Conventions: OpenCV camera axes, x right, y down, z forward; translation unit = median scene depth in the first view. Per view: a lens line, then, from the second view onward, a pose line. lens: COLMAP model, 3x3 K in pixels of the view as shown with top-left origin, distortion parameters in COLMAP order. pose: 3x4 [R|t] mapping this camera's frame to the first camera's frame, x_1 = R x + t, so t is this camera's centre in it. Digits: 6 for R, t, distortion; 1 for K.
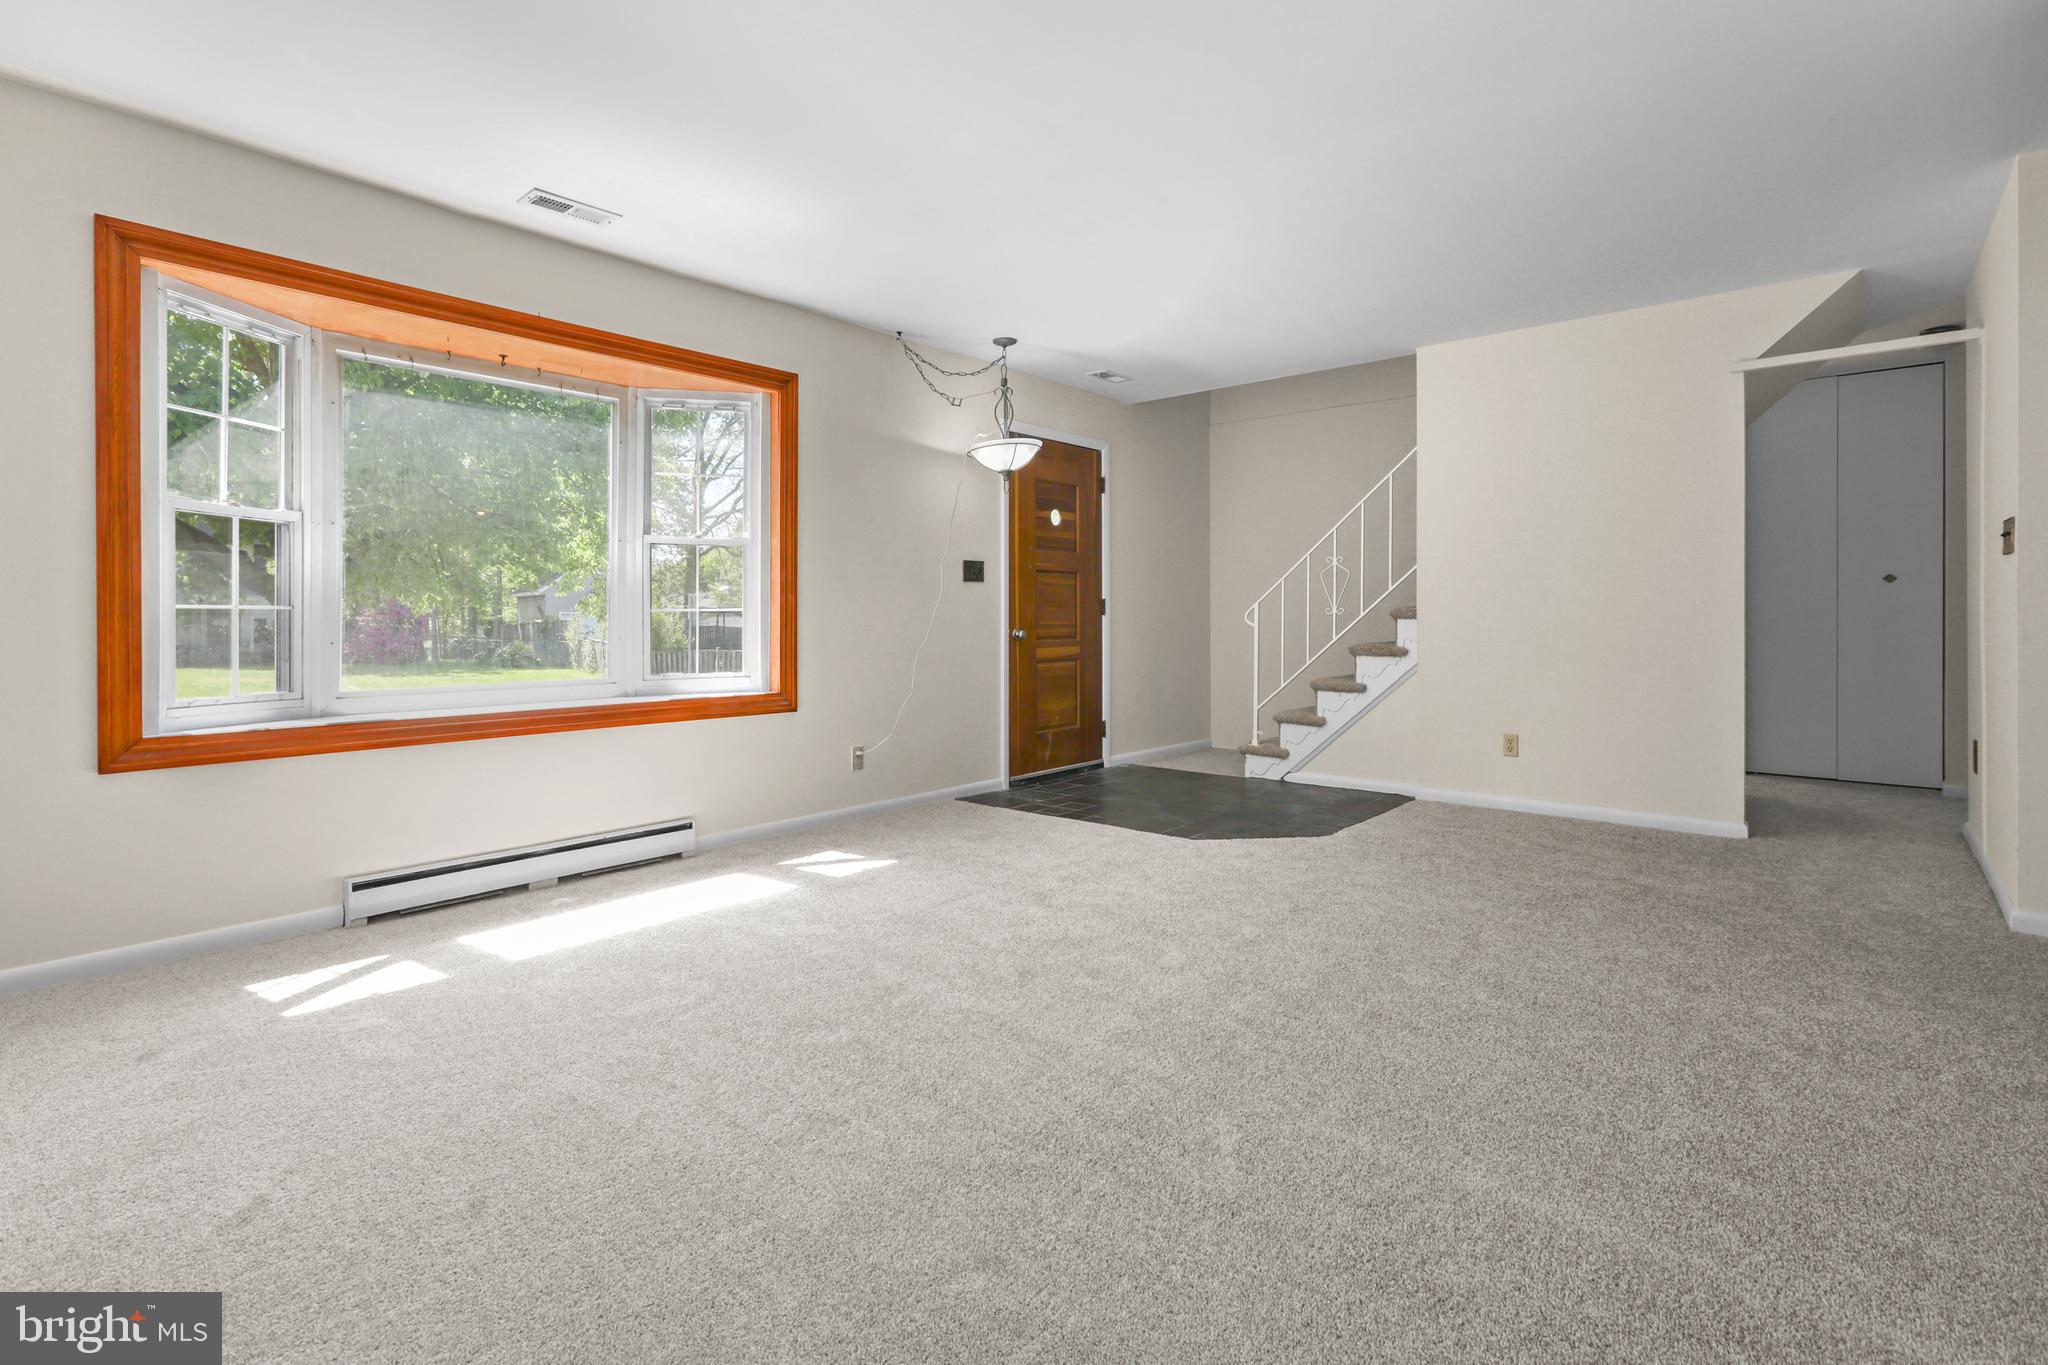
lens RADIAL K [[973.4, 0, 1031.8], [0, 973.4, 615.6], [0, 0, 1]] dist [0.001780, 0.000518]
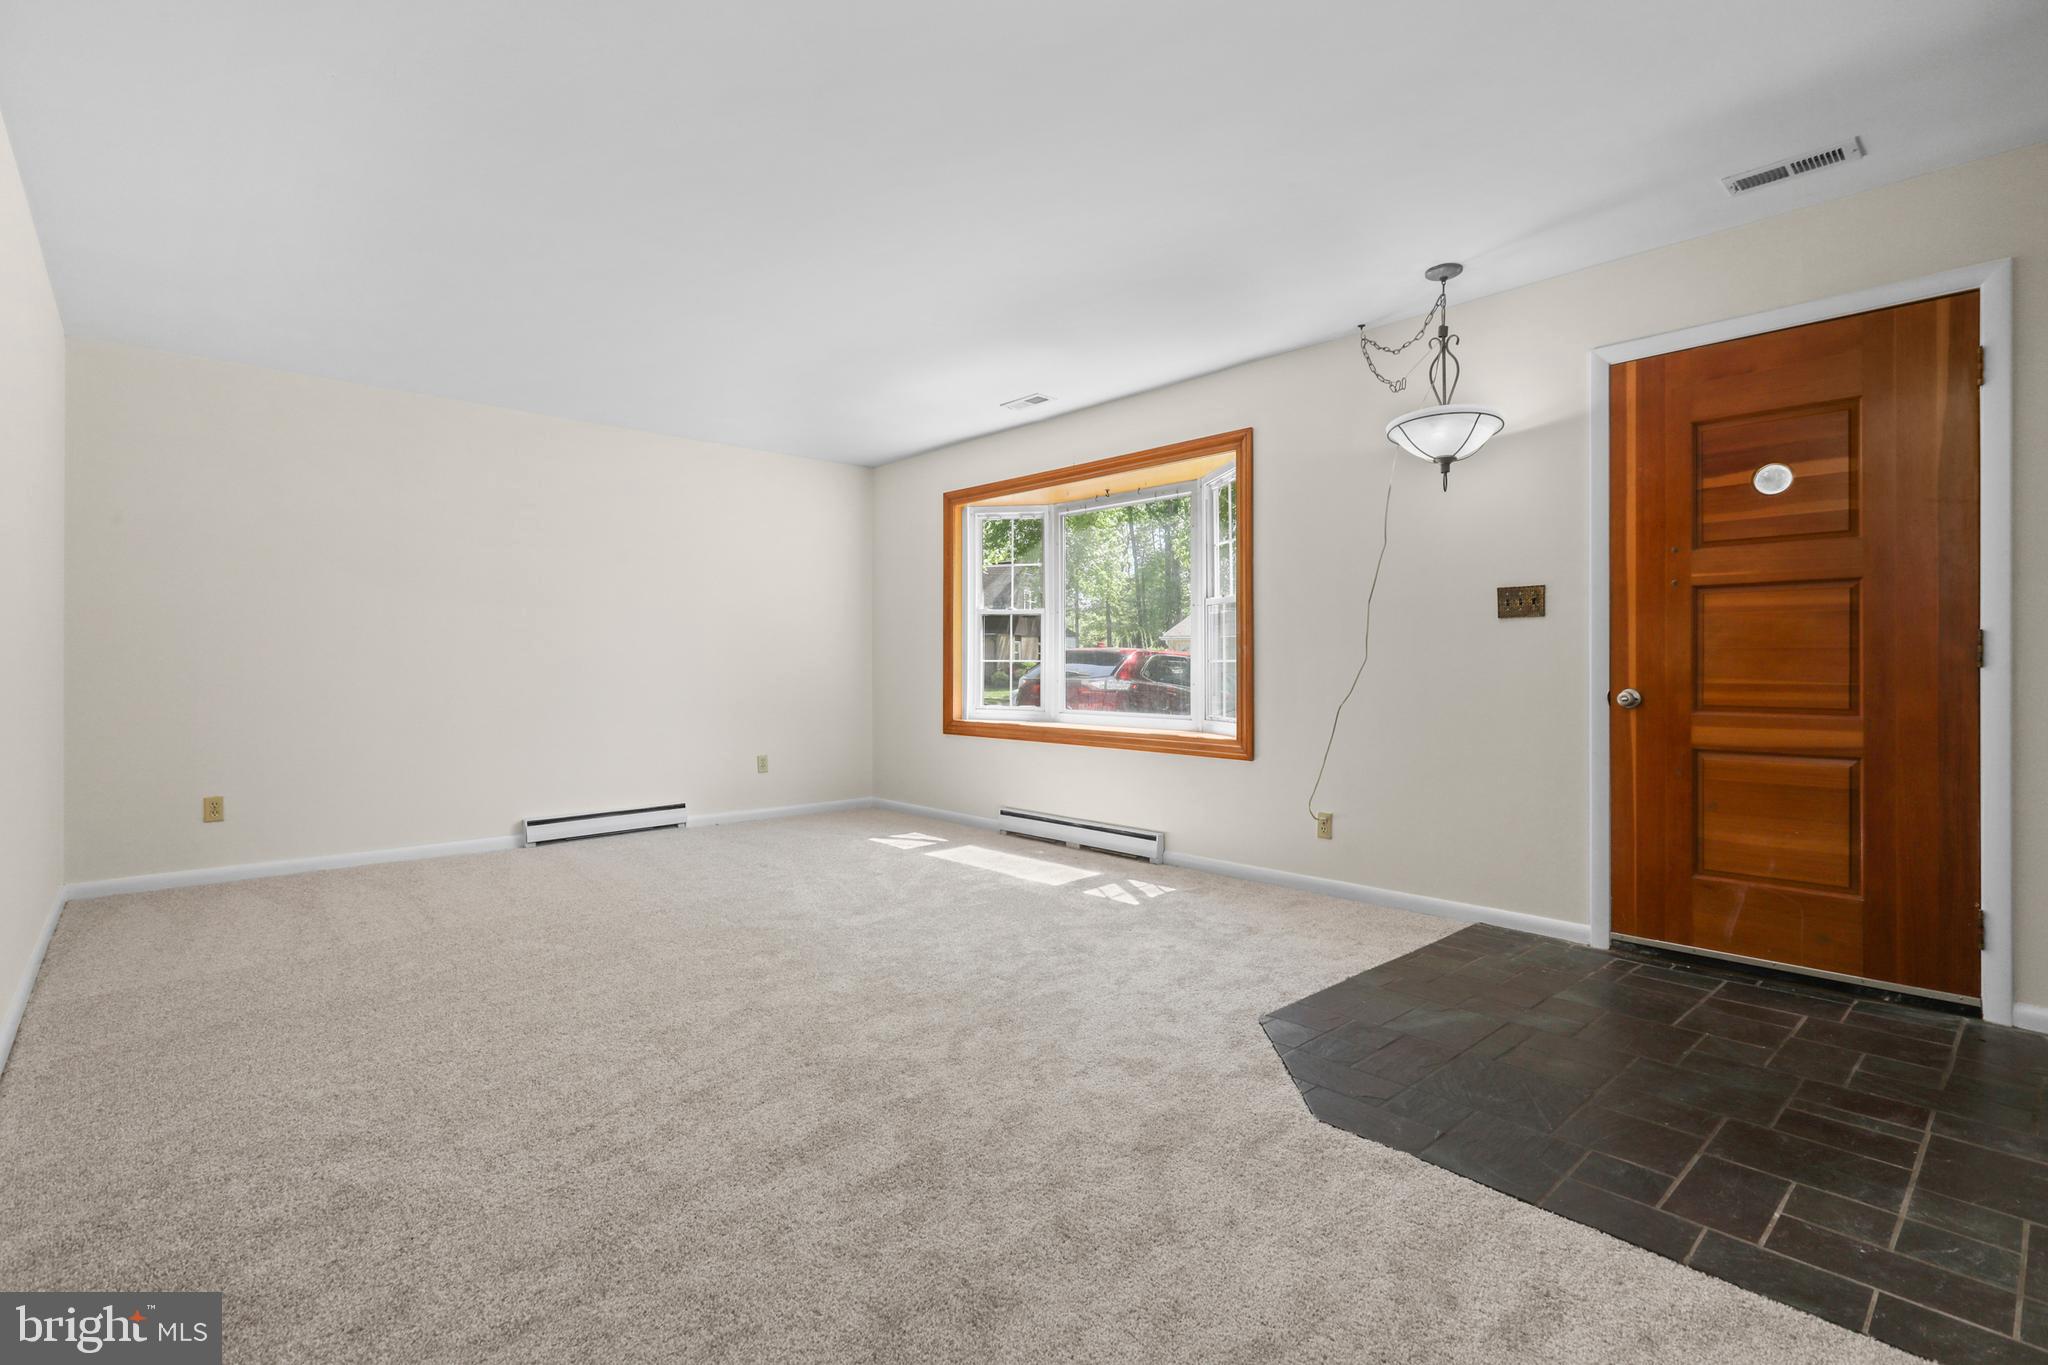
lens RADIAL K [[957.9, 0, 1018.5], [0, 957.9, 670.4], [0, 0, 1]] dist [0.000746, 0.000902]
pose [[-0.125227, 0.008288, -0.992093, 0.634155], [0.000773, 0.999966, 0.008256, -0.003577], [0.992128, 0.000267, -0.125229, 0.722633]]
